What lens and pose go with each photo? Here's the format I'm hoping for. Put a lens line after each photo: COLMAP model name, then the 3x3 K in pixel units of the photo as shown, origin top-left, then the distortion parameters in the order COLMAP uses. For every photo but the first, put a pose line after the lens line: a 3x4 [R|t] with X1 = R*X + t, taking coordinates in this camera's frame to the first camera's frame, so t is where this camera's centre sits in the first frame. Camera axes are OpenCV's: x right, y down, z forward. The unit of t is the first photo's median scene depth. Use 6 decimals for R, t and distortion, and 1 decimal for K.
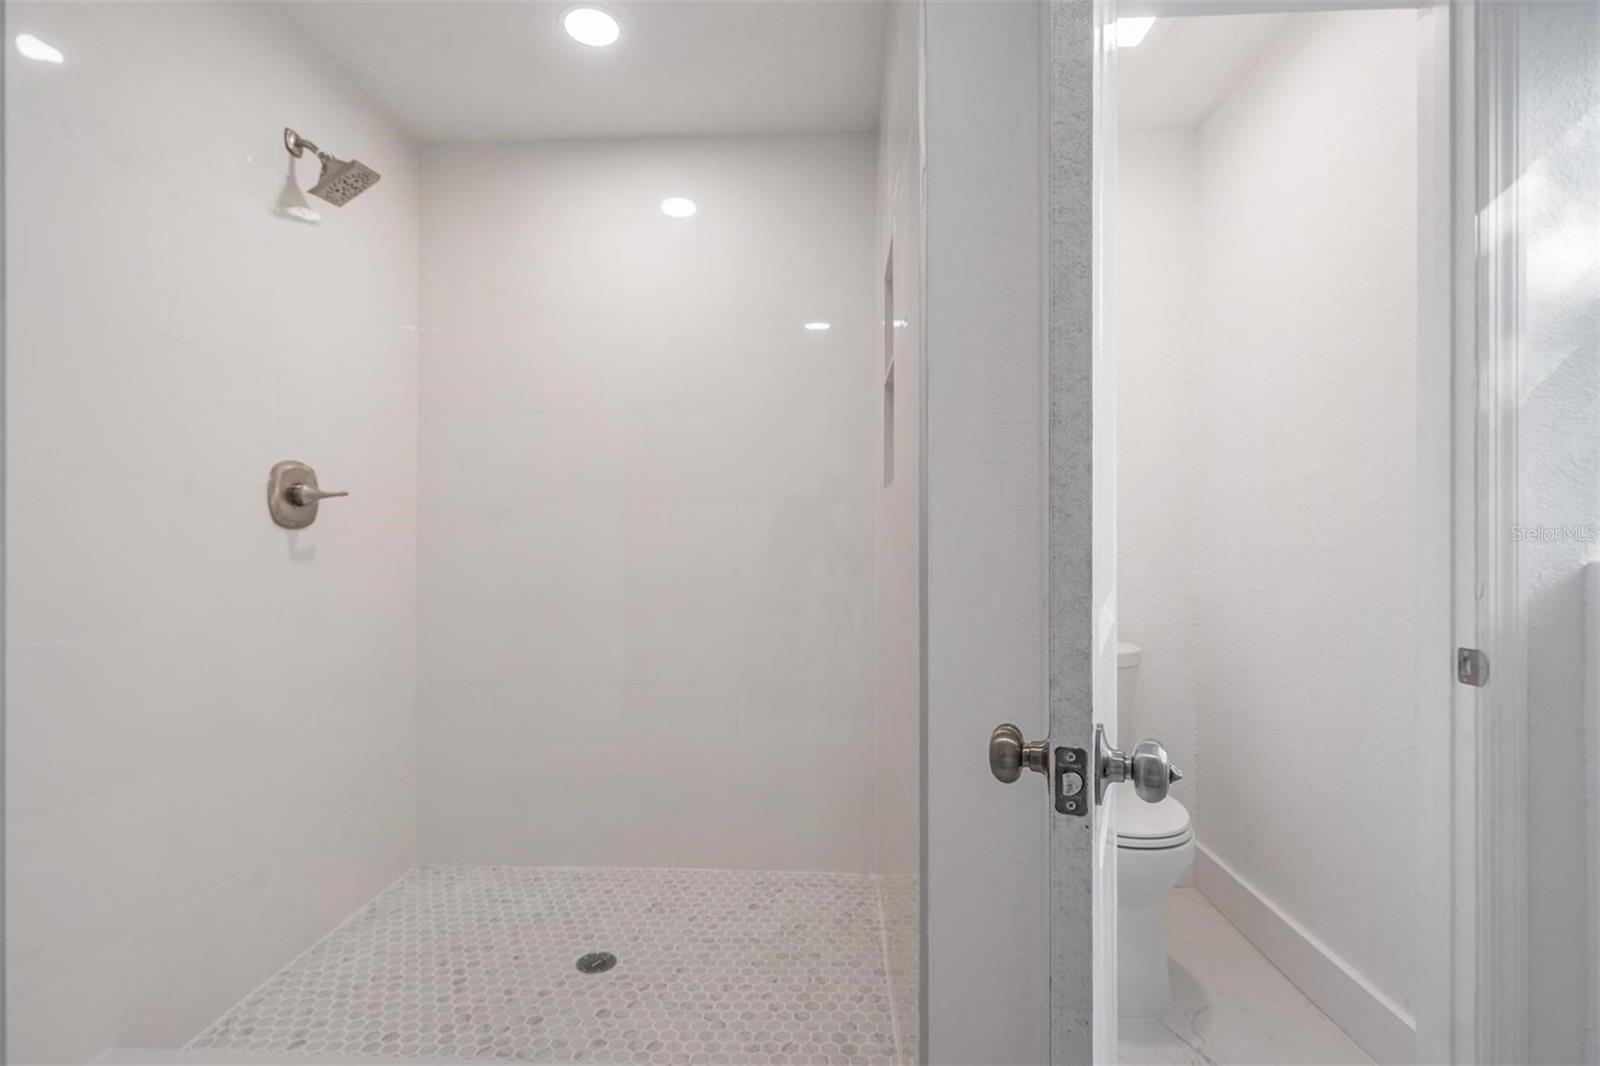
lens RADIAL K [[752.1, 0, 798.4], [0, 752.1, 538.6], [0, 0, 1]] dist [0.003873, 0.000013]
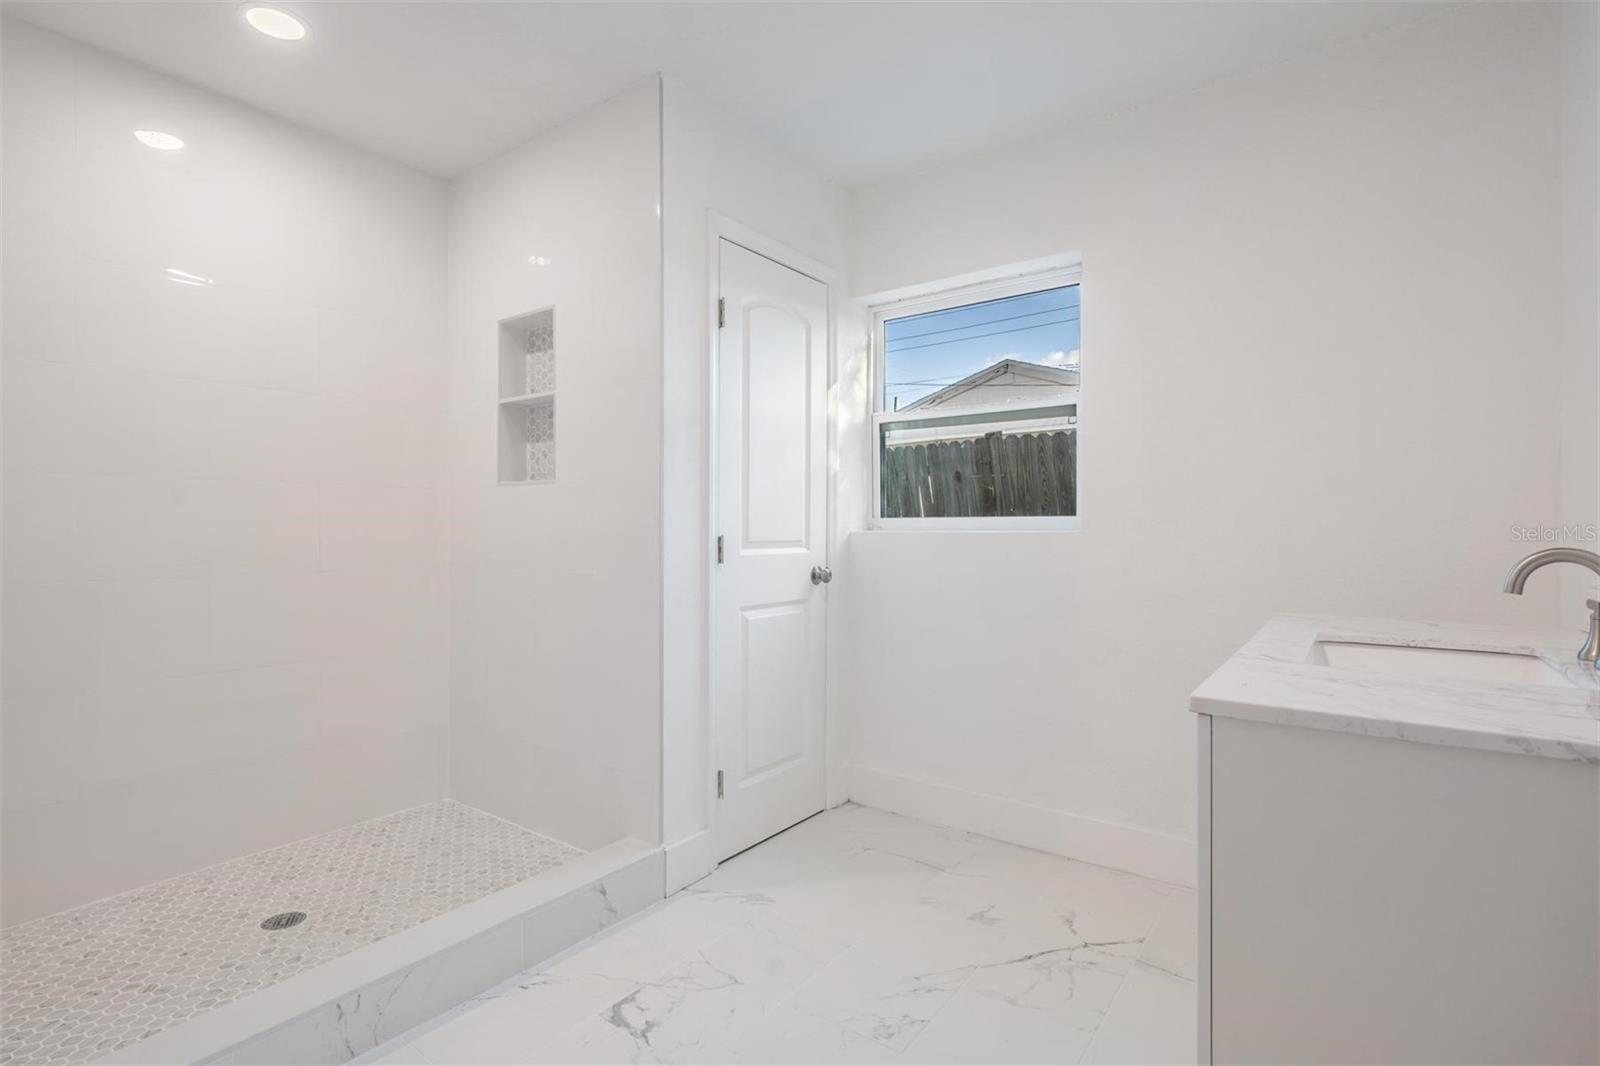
lens RADIAL K [[752.1, 0, 802.7], [0, 752.1, 531.7], [0, 0, 1]] dist [0.003873, 0.000013]
pose [[0.551166, 0.000836, 0.834395, -0.693237], [-0.002400, 0.999997, 0.000584, 0.016195], [-0.834392, -0.002324, 0.551166, -0.169674]]
